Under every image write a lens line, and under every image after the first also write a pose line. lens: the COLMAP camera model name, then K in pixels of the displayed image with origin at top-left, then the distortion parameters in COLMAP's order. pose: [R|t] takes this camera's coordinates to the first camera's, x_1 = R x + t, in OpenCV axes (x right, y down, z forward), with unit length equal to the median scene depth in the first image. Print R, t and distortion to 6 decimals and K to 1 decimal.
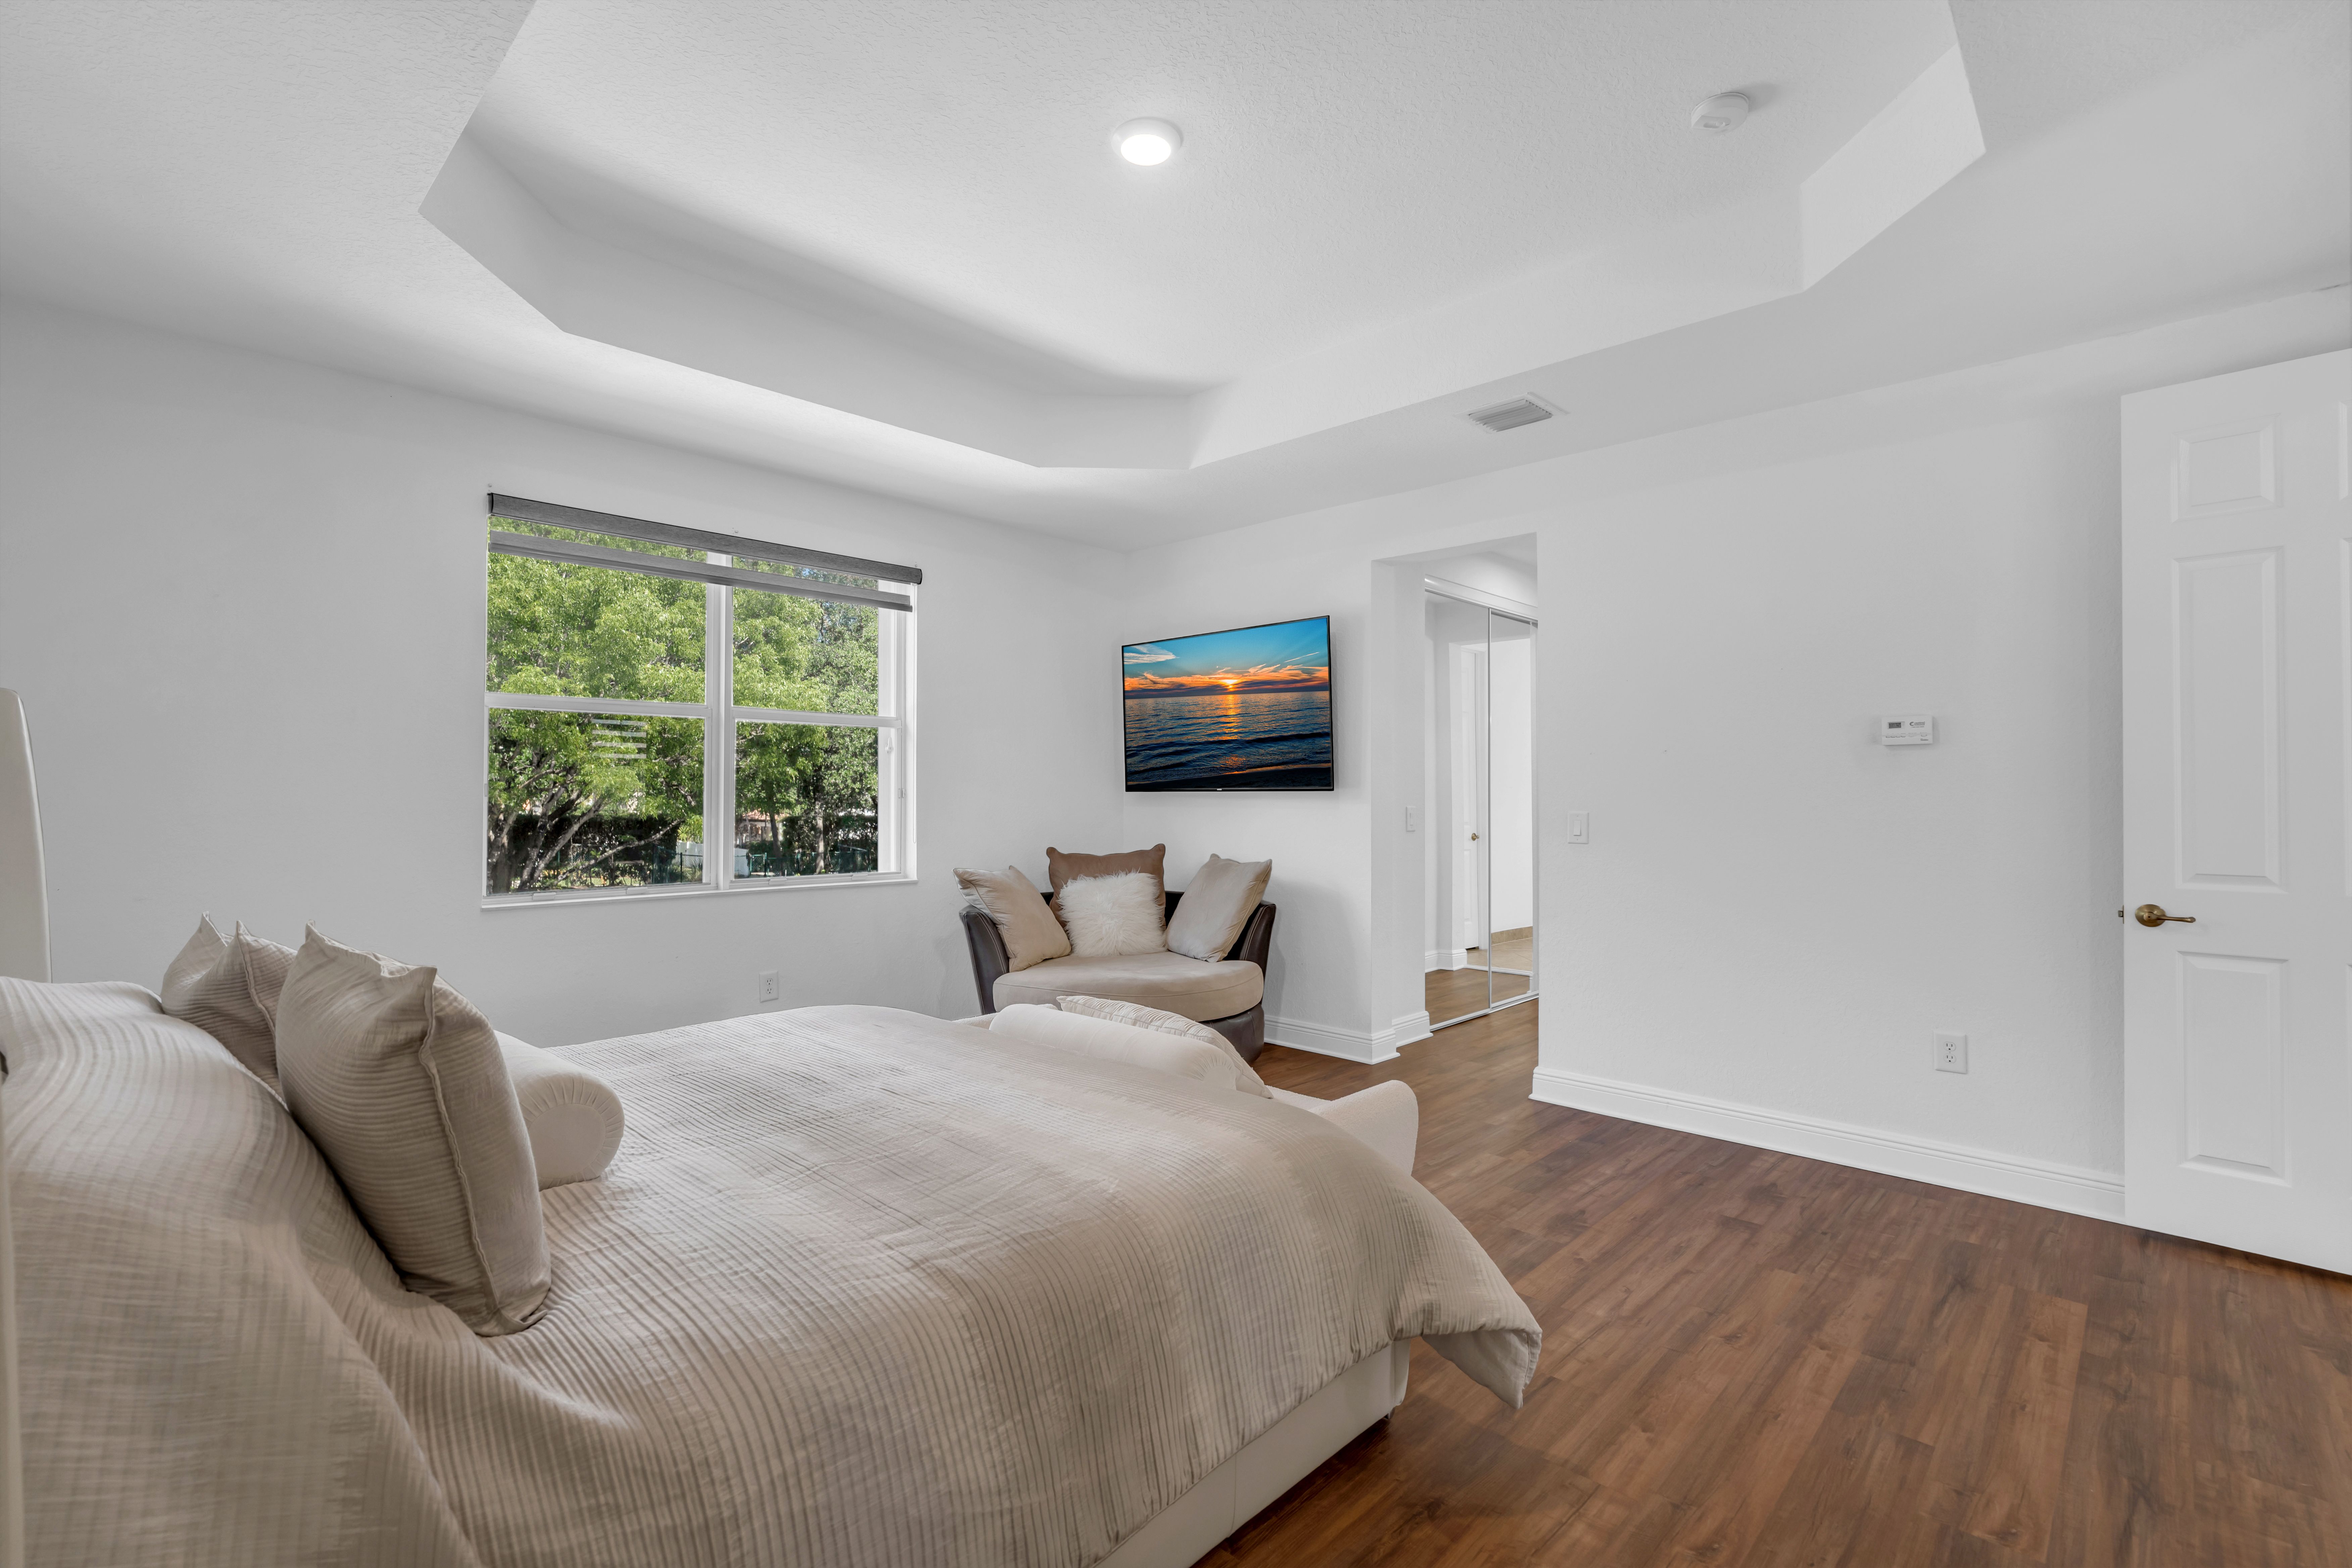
lens RADIAL K [[1045.1, 0, 1155.2], [0, 1045.1, 769.1], [0, 0, 1]] dist [-0.012084, 0.003143]
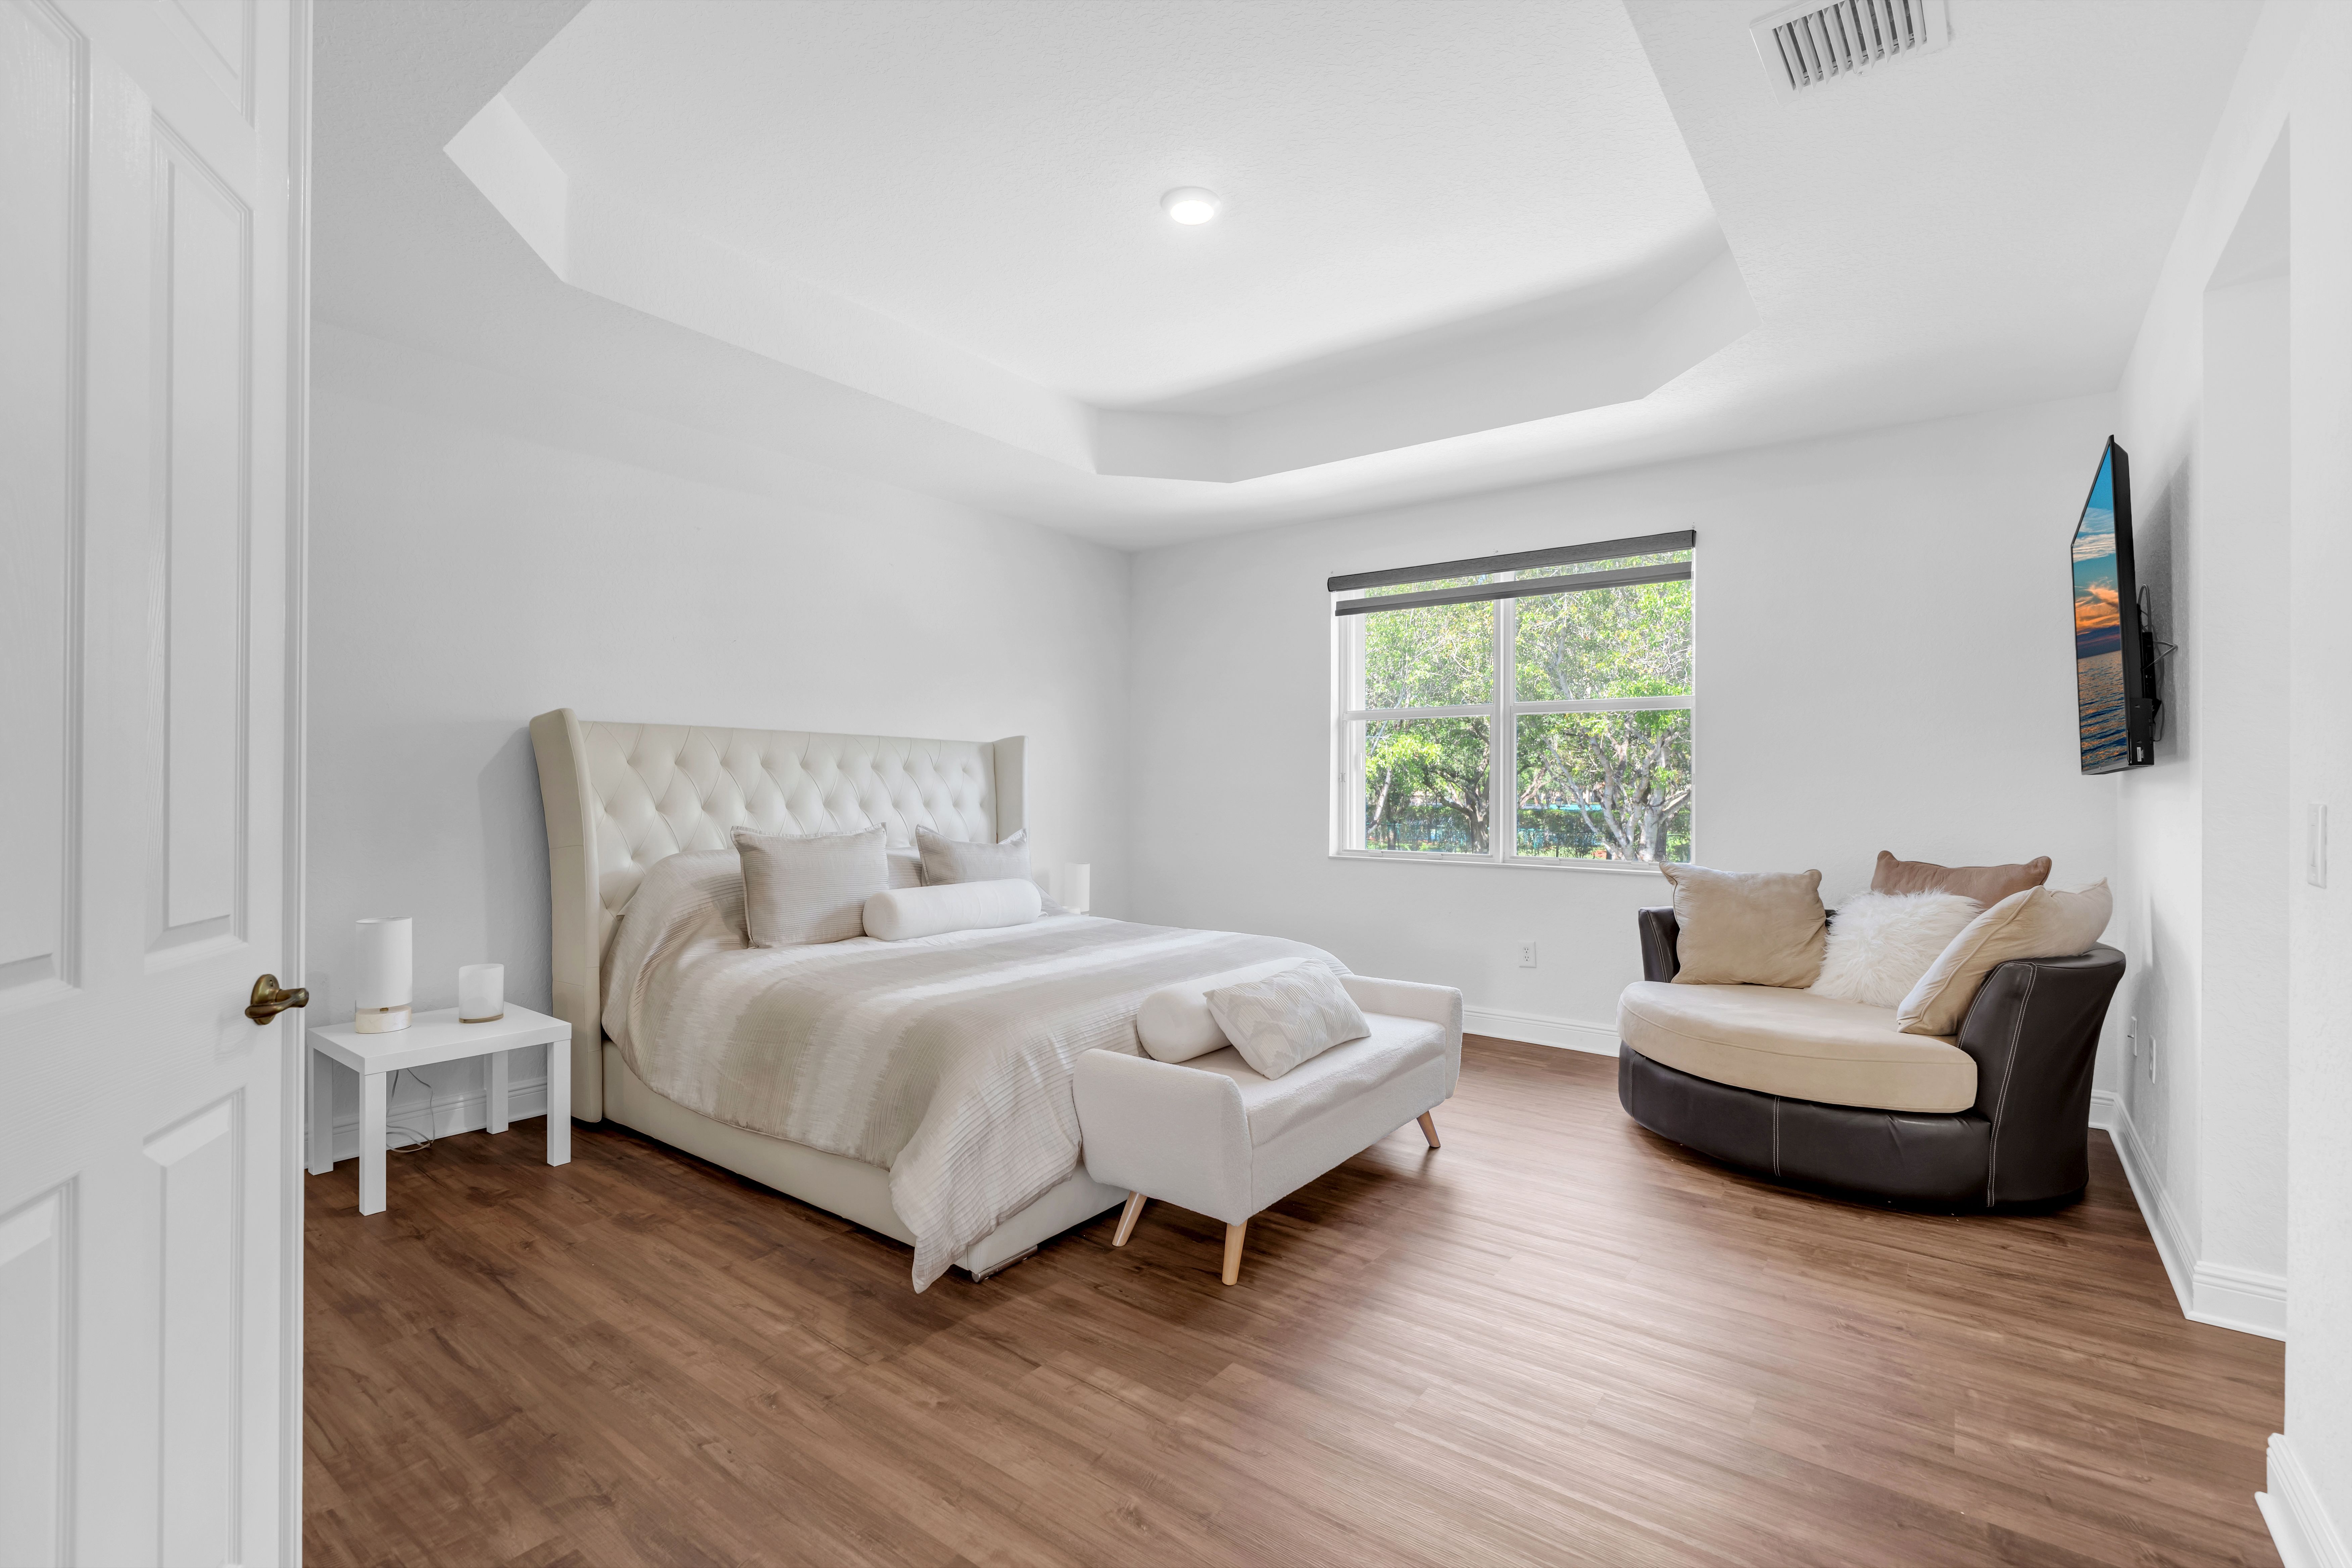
lens RADIAL K [[1045.1, 0, 1191.1], [0, 1045.1, 778.2], [0, 0, 1]] dist [-0.012084, 0.003143]
pose [[0.135984, -0.011769, -0.990641, 1.300923], [0.018883, 0.999779, -0.009286, 0.048111], [0.990531, -0.017443, 0.136176, 0.969660]]
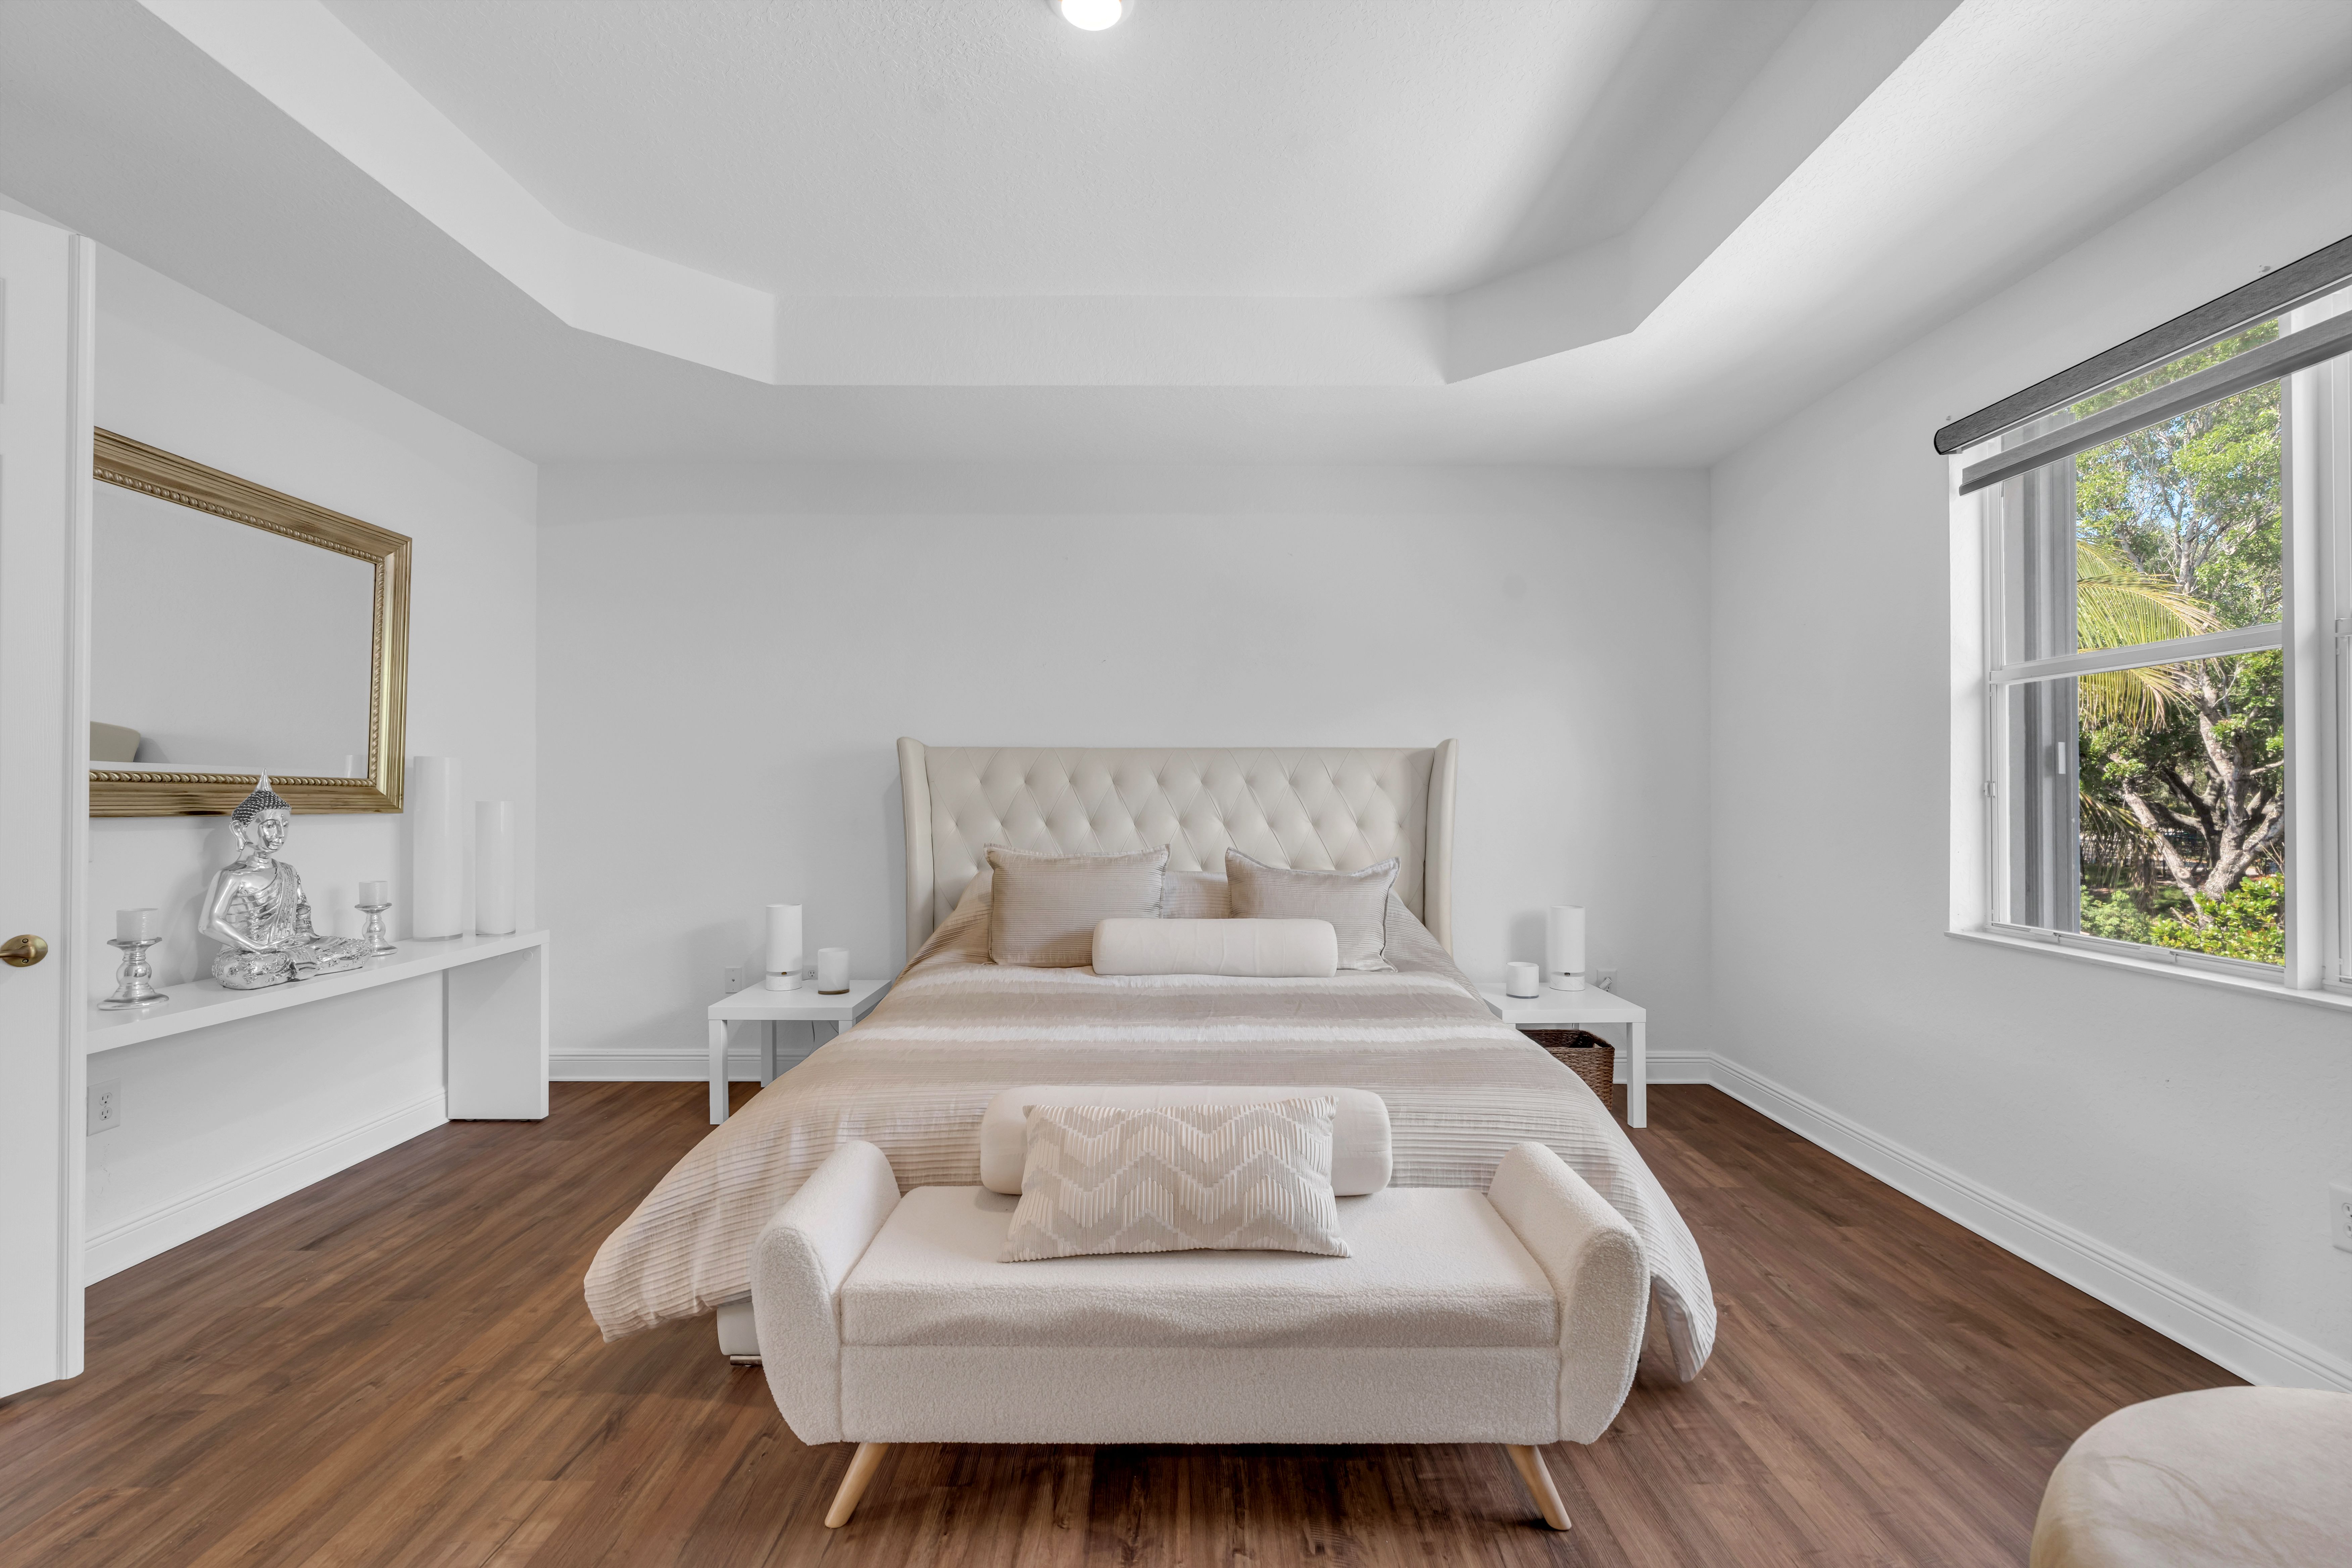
lens RADIAL K [[1045.1, 0, 1171.8], [0, 1045.1, 791.9], [0, 0, 1]] dist [-0.012084, 0.003143]
pose [[-0.709883, -0.008748, -0.704265, 0.591635], [0.010234, 0.999689, -0.022732, 0.053374], [0.704245, -0.023344, -0.709573, 1.861295]]
